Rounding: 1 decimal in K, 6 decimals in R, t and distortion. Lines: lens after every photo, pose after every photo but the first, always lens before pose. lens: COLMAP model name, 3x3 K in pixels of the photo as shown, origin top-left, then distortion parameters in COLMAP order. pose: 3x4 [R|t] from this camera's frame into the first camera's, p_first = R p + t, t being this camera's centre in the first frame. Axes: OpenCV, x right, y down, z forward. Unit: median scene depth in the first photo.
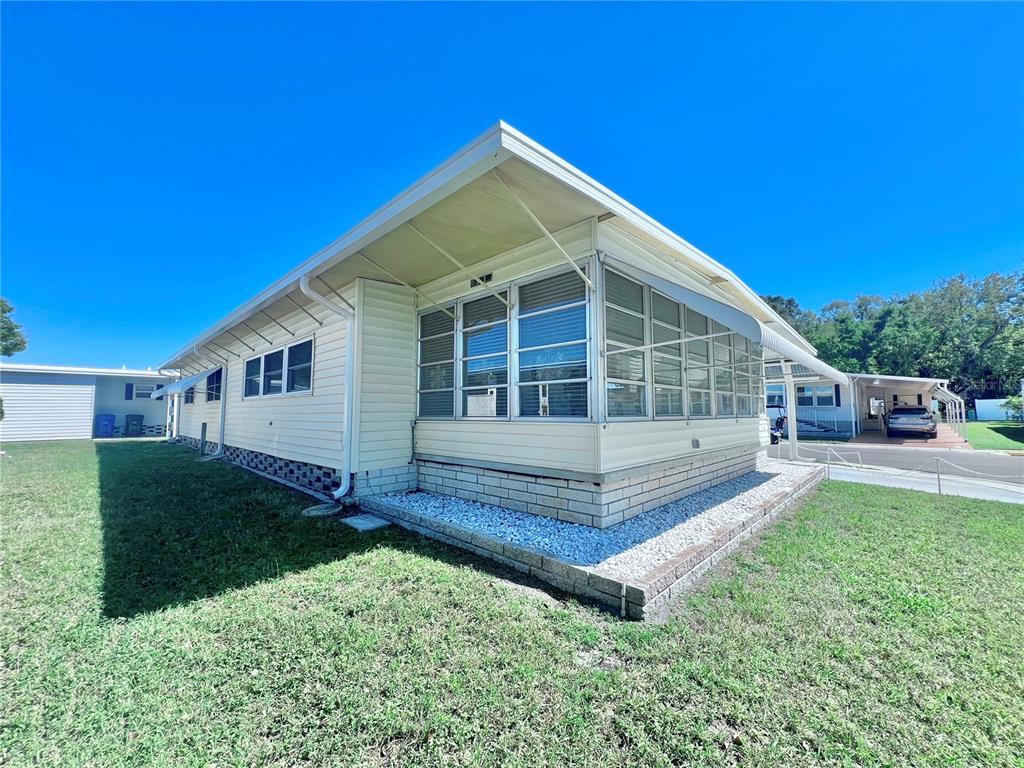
lens RADIAL K [[405.4, 0, 512.0], [0, 405.4, 384.0], [0, 0, 1]] dist [0.000702, -0.000439]
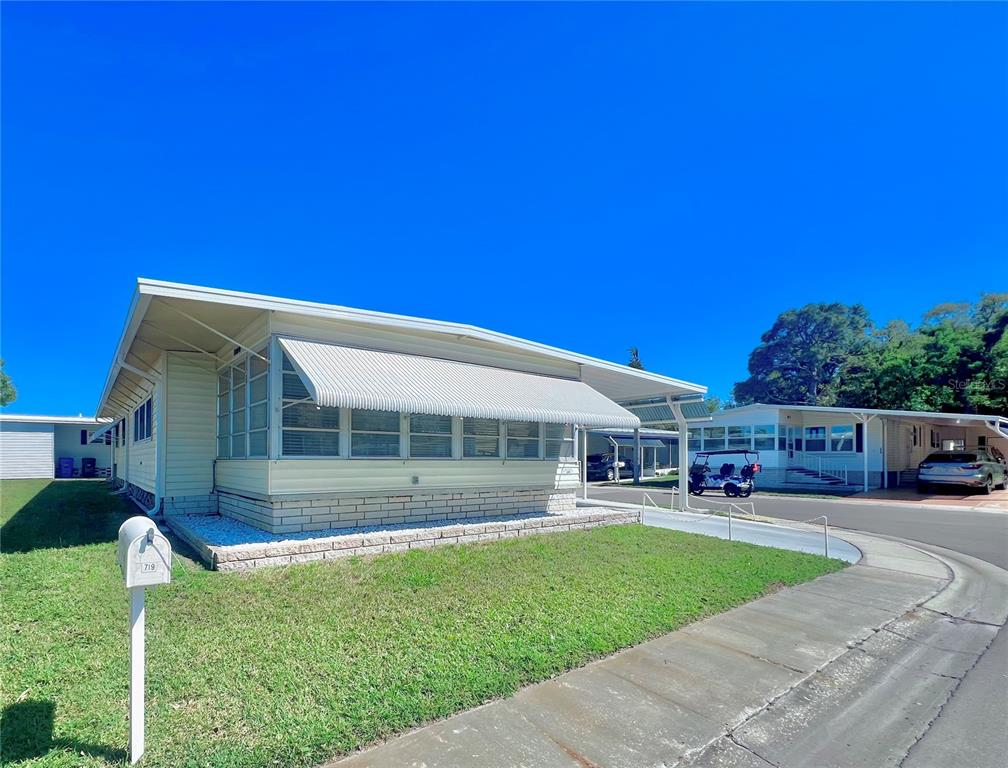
lens RADIAL K [[483.2, 0, 402.7], [0, 483.2, 456.4], [0, 0, 1]] dist [0.000385, 0.000010]
pose [[0.975959, 0.003627, -0.217925, 0.197913], [0.010078, 0.998041, 0.061744, -0.002503], [0.217723, -0.062456, 0.974010, -0.102250]]
